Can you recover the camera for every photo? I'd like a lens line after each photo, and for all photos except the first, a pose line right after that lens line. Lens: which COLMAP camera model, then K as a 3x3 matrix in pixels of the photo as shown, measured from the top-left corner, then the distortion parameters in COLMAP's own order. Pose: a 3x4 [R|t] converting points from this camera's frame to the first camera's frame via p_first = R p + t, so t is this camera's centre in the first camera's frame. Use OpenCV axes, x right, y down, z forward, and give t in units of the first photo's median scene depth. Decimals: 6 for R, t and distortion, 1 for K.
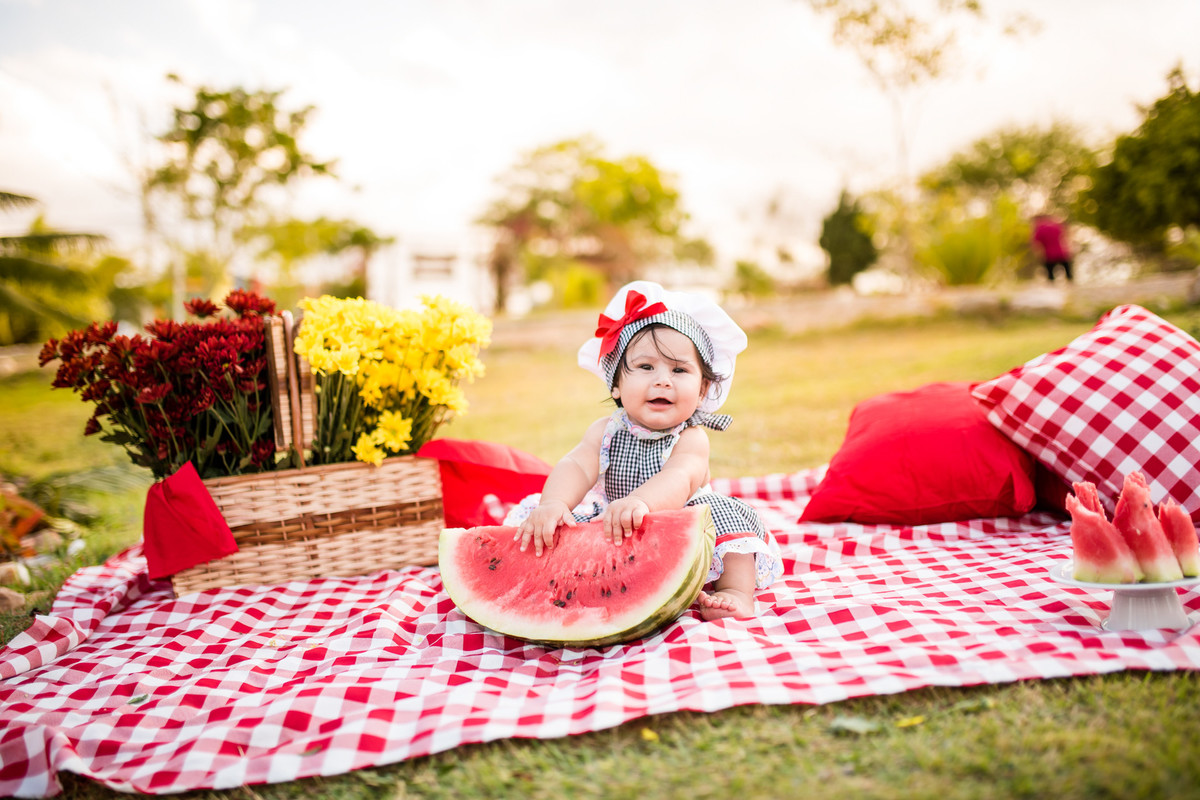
lens RADIAL K [[1163.8, 0, 597.1], [0, 1163.8, 408.1], [0, 0, 1]] dist [-0.022700, 0.000000]
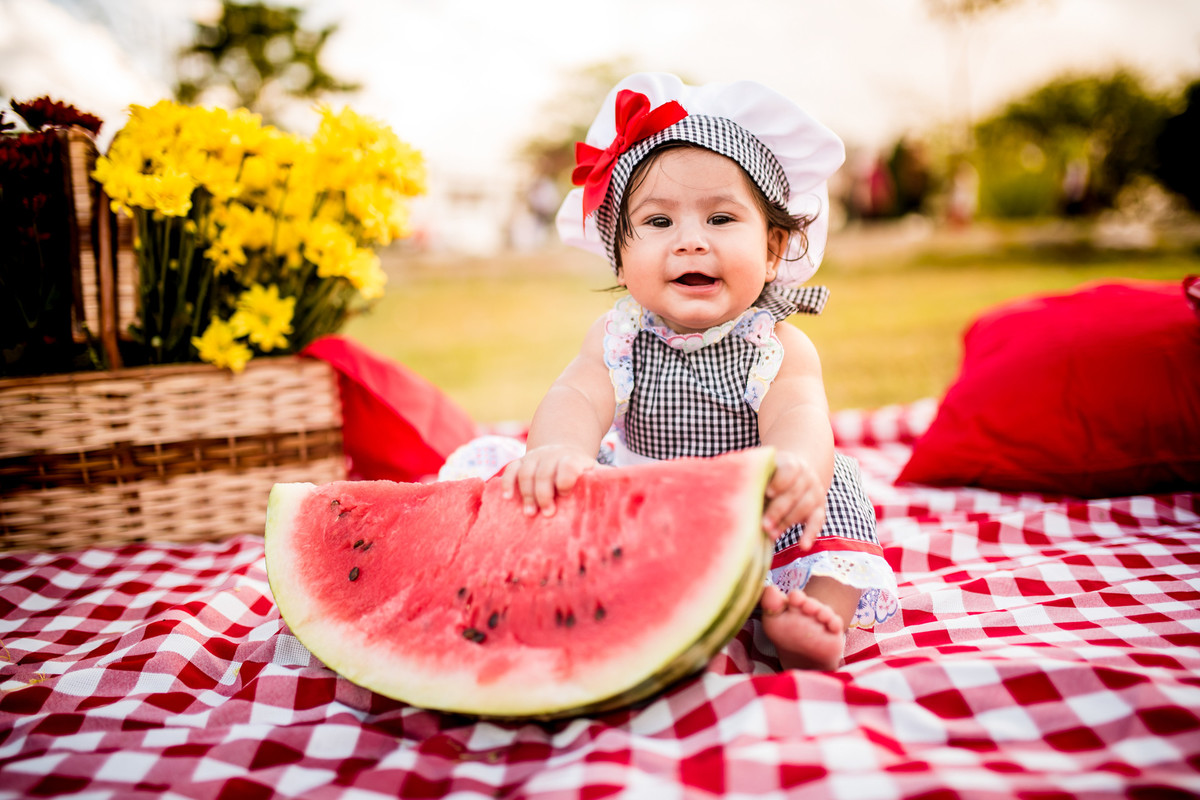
lens RADIAL K [[1163.8, 0, 598.6], [0, 1163.8, 403.0], [0, 0, 1]] dist [-0.022700, 0.000000]
pose [[0.998997, 0.036938, -0.025311, 0.024419], [-0.035792, 0.998376, 0.044330, 0.031978], [0.026907, -0.043380, 0.998696, 0.374022]]
